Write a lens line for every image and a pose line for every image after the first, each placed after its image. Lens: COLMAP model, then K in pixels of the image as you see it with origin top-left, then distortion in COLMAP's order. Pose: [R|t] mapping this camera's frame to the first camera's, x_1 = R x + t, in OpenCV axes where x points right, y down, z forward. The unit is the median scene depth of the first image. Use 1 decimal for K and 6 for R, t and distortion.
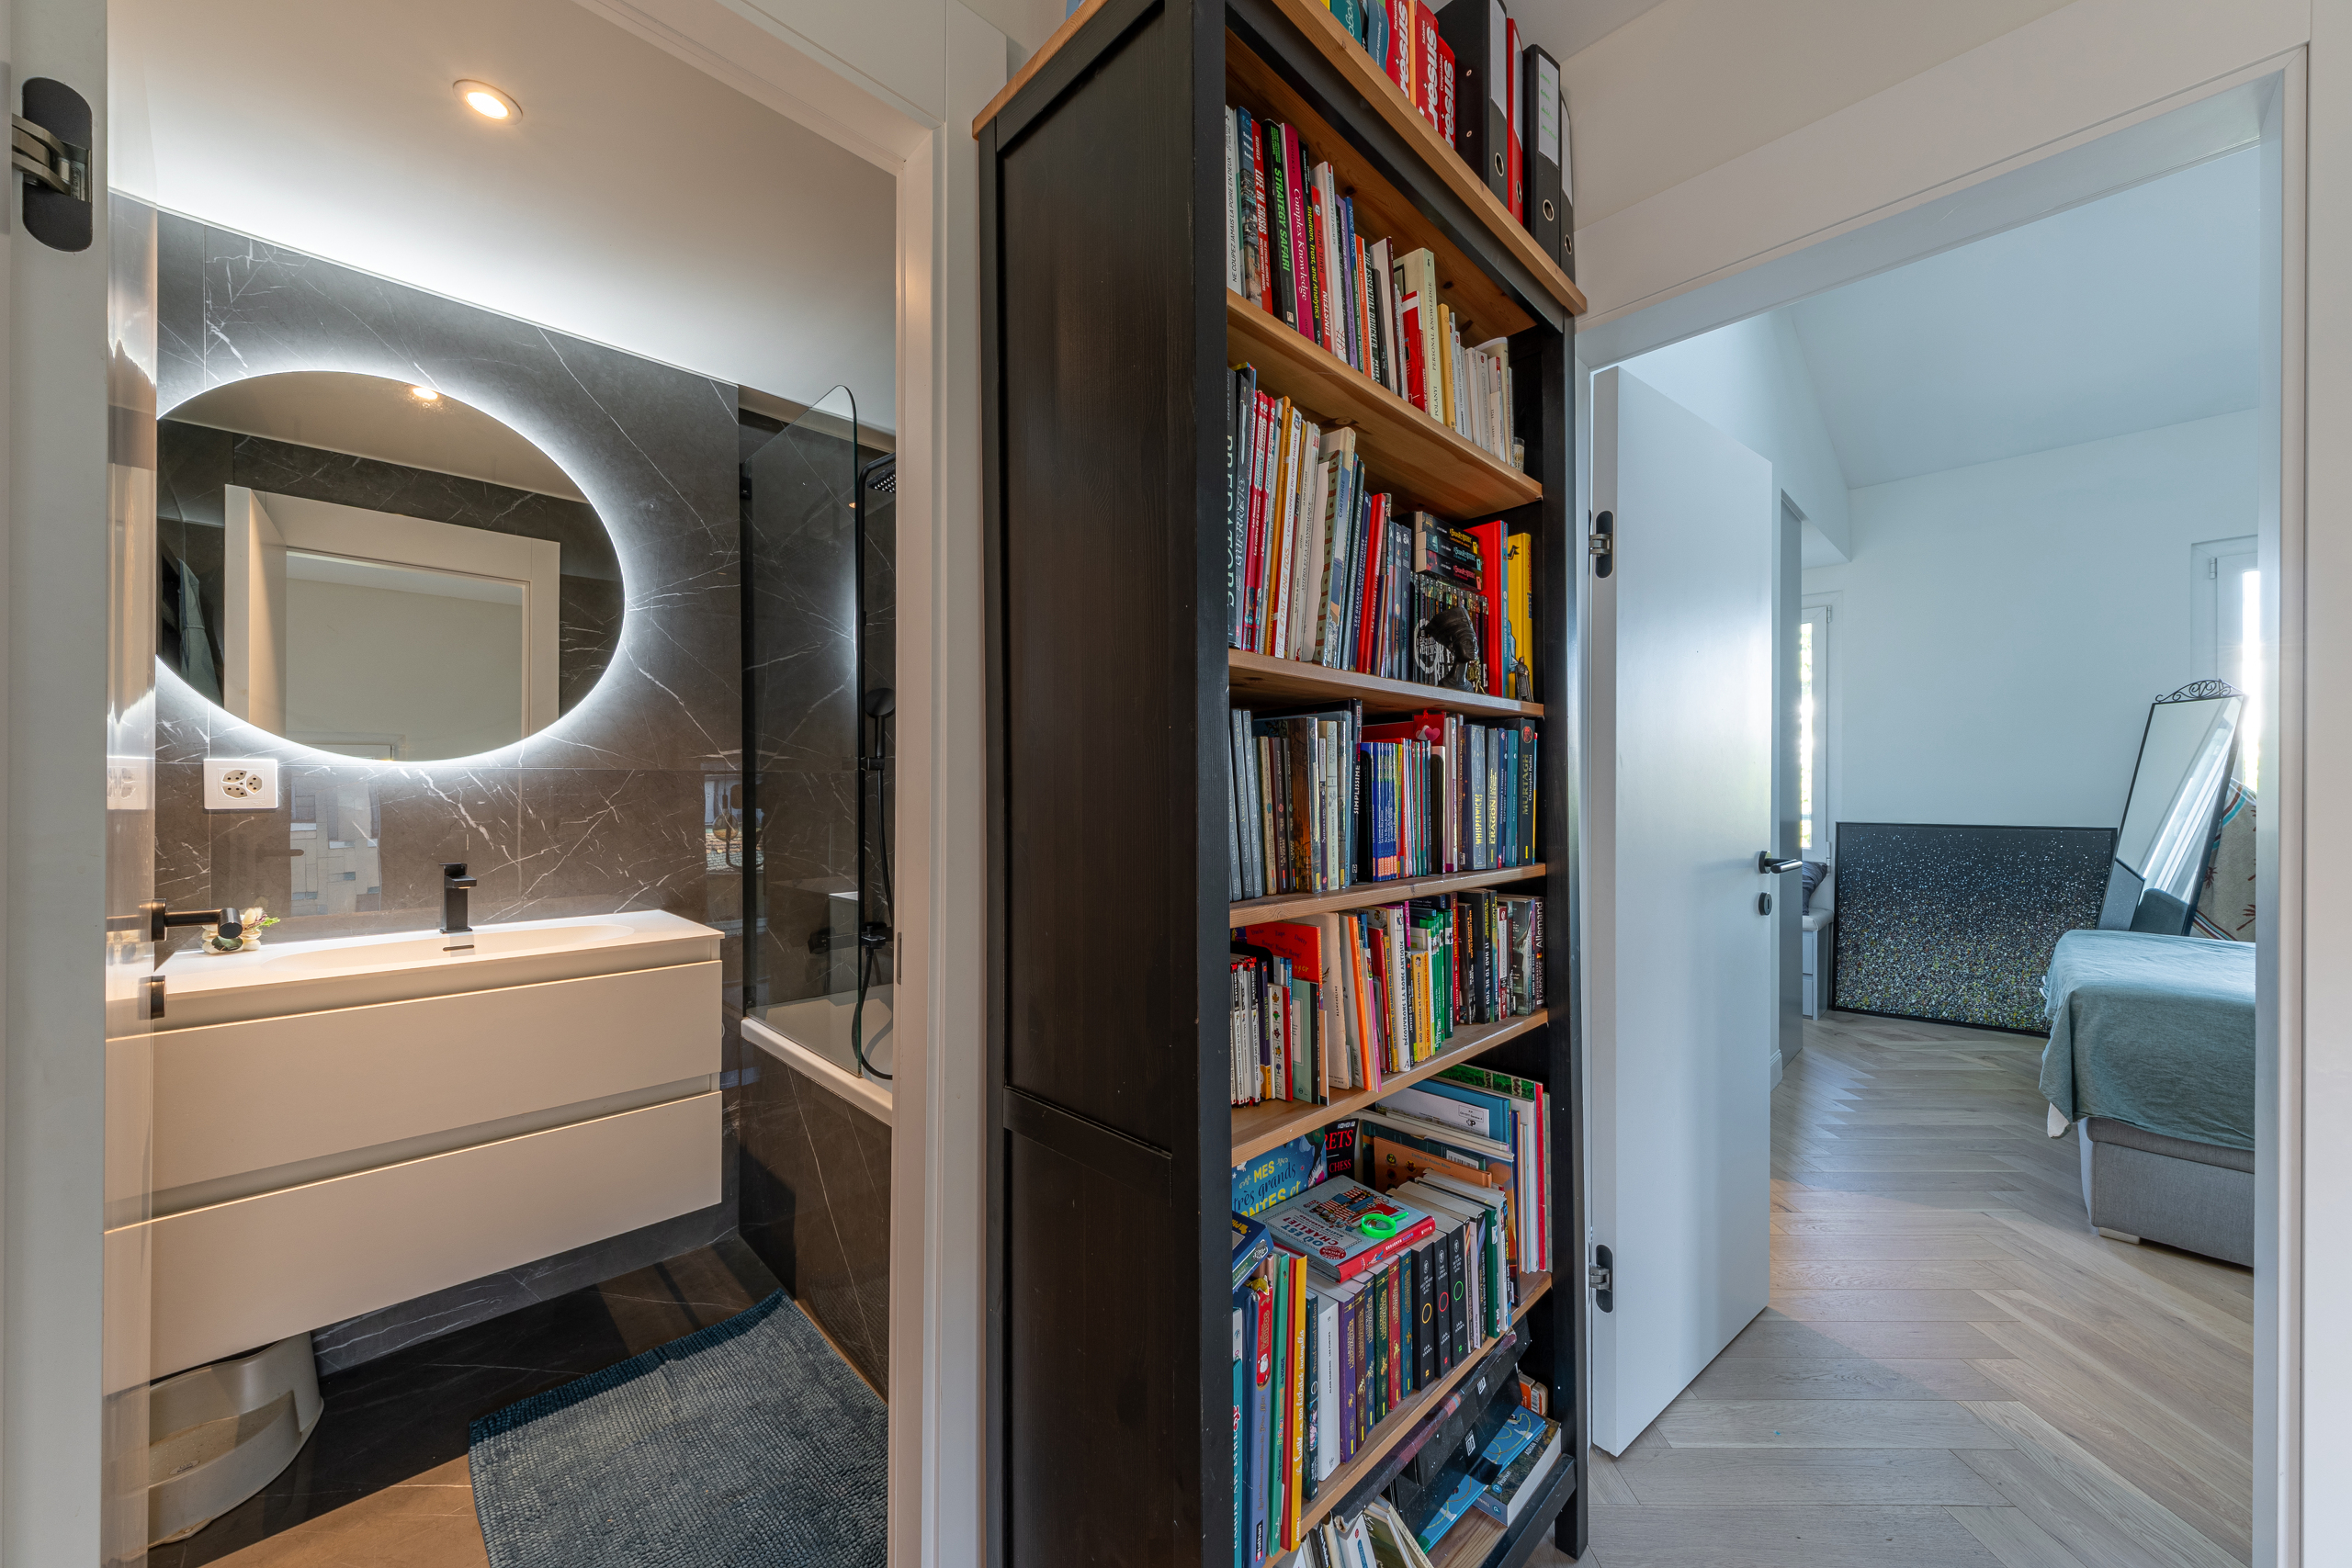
lens RADIAL K [[841.5, 0, 1176.0], [0, 841.5, 784.0], [0, 0, 1]] dist [0.000701, -0.000026]
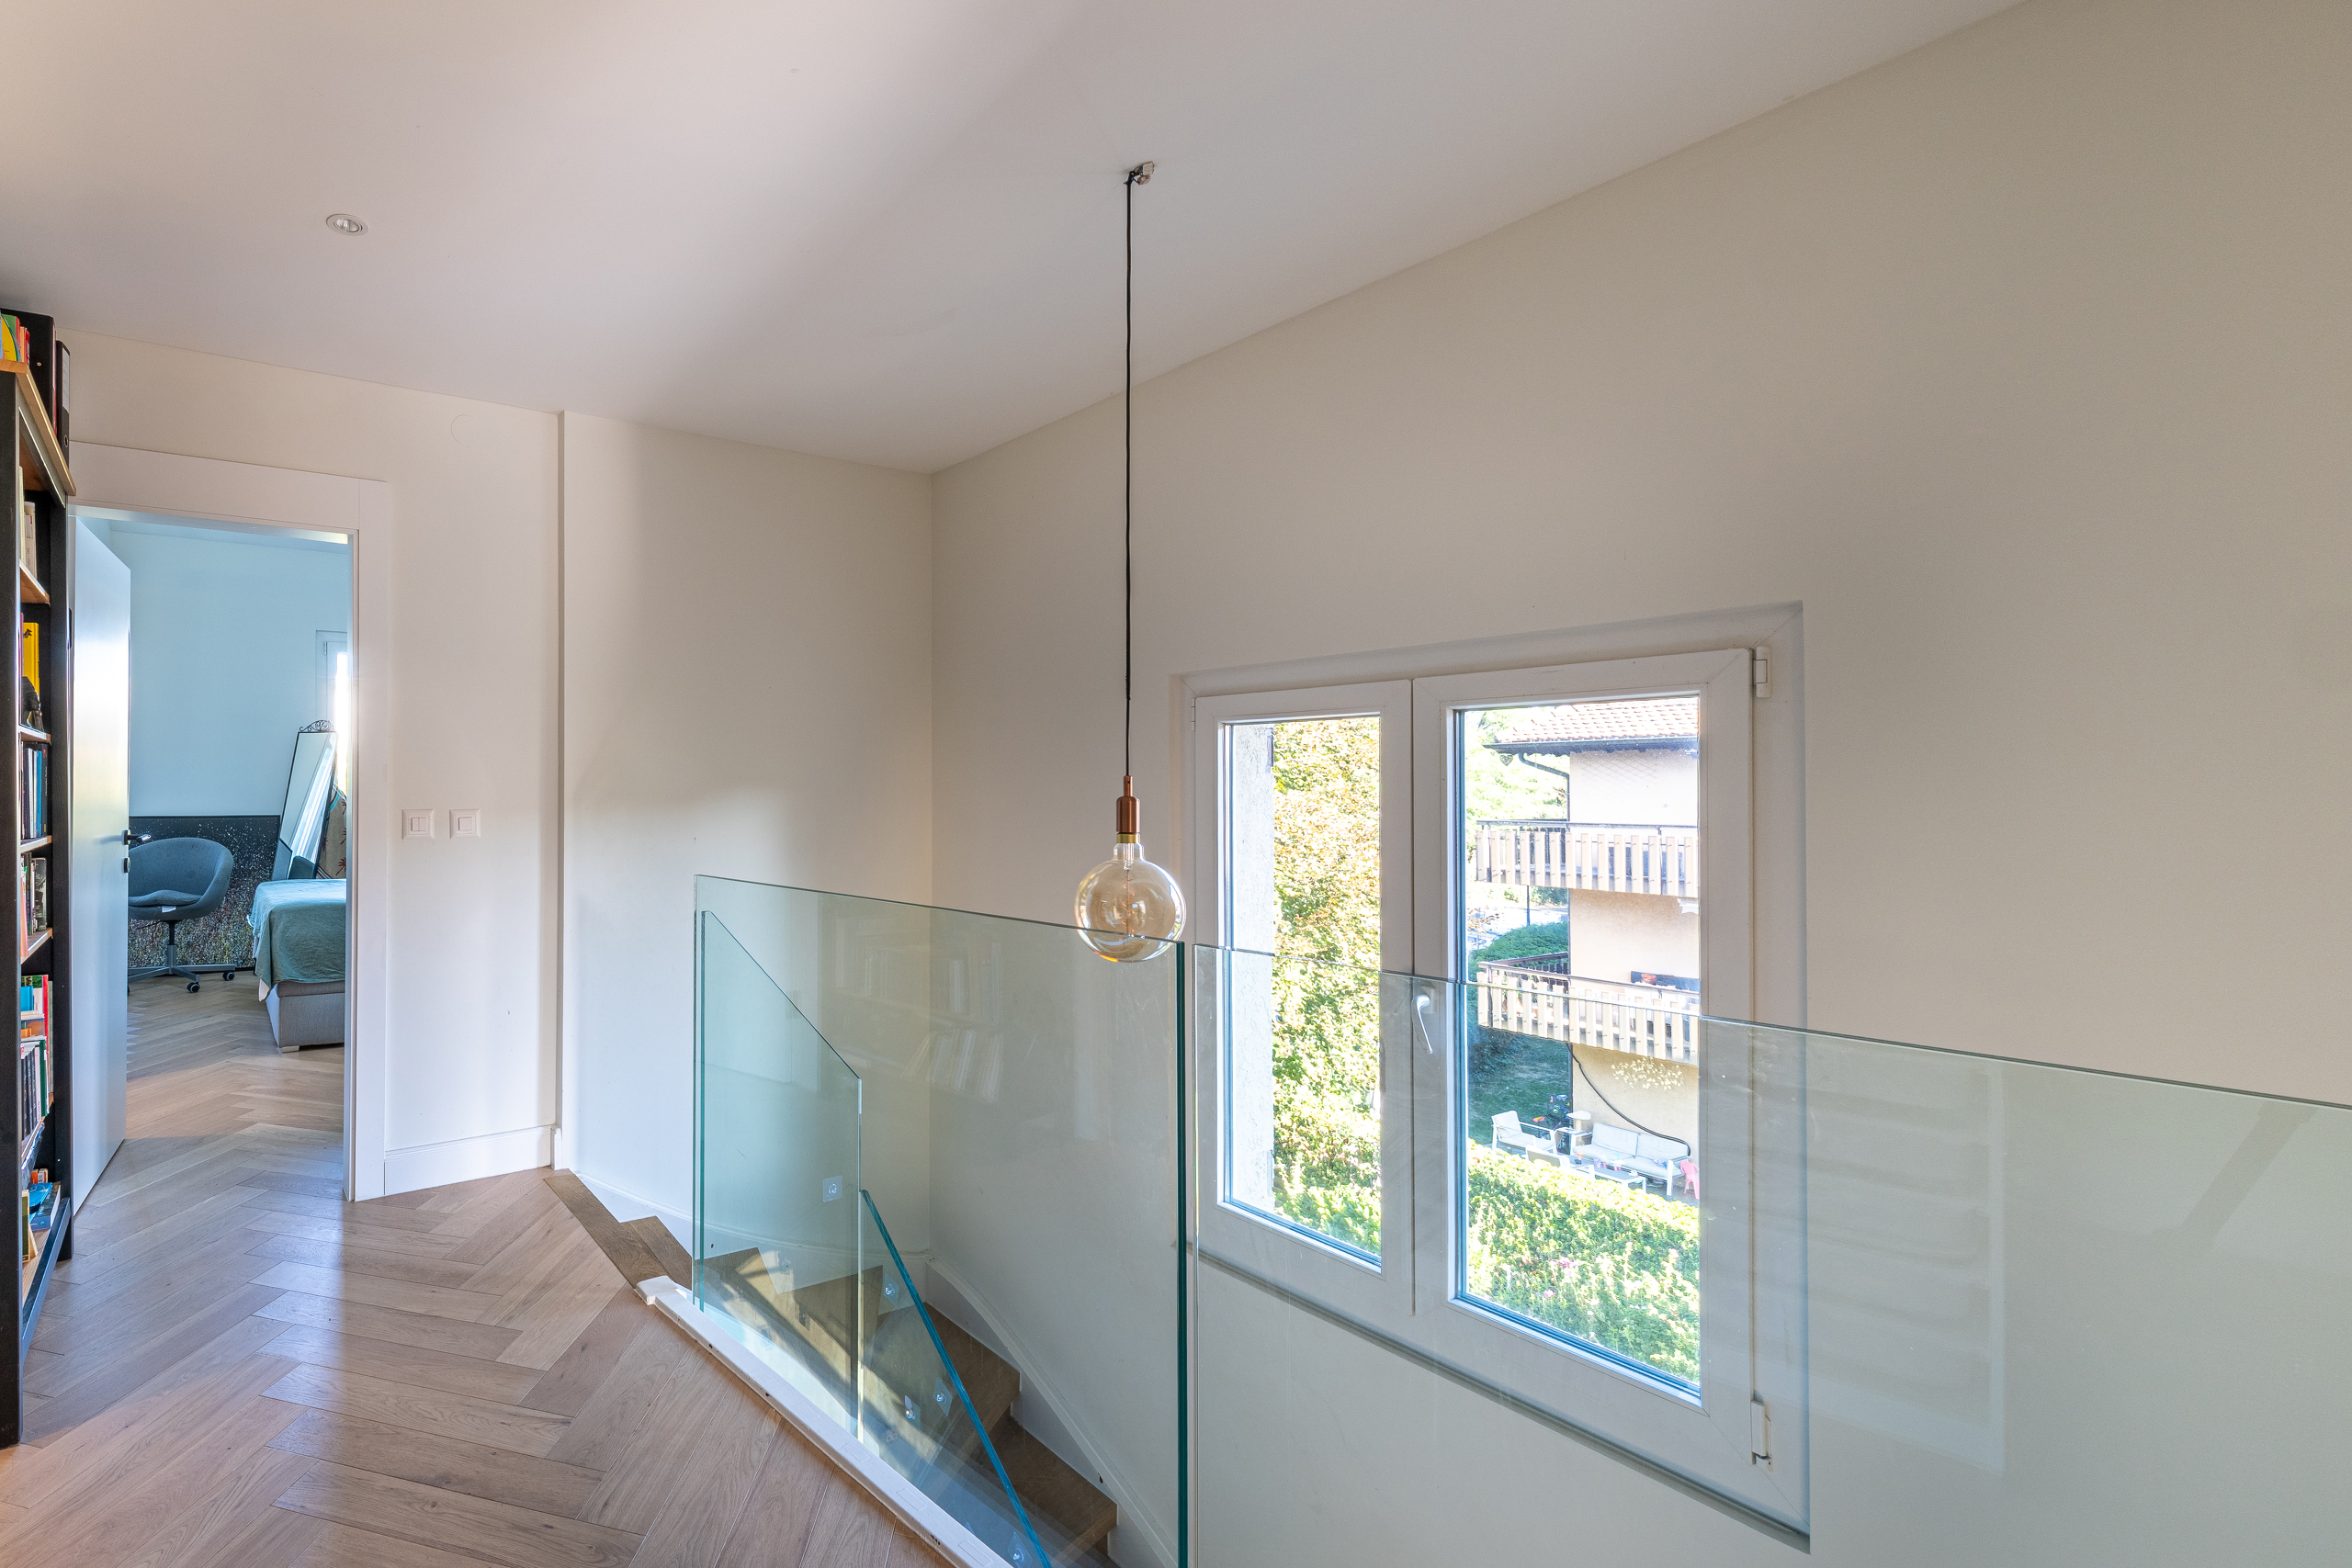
lens RADIAL K [[1609.4, 0, 1176.0], [0, 1609.4, 784.0], [0, 0, 1]] dist [0.003825, -0.062855]
pose [[0.173269, 0.005442, 0.984860, -1.736821], [-0.009189, 0.999950, -0.003909, -0.008549], [-0.984832, -0.008372, 0.173310, -1.303691]]
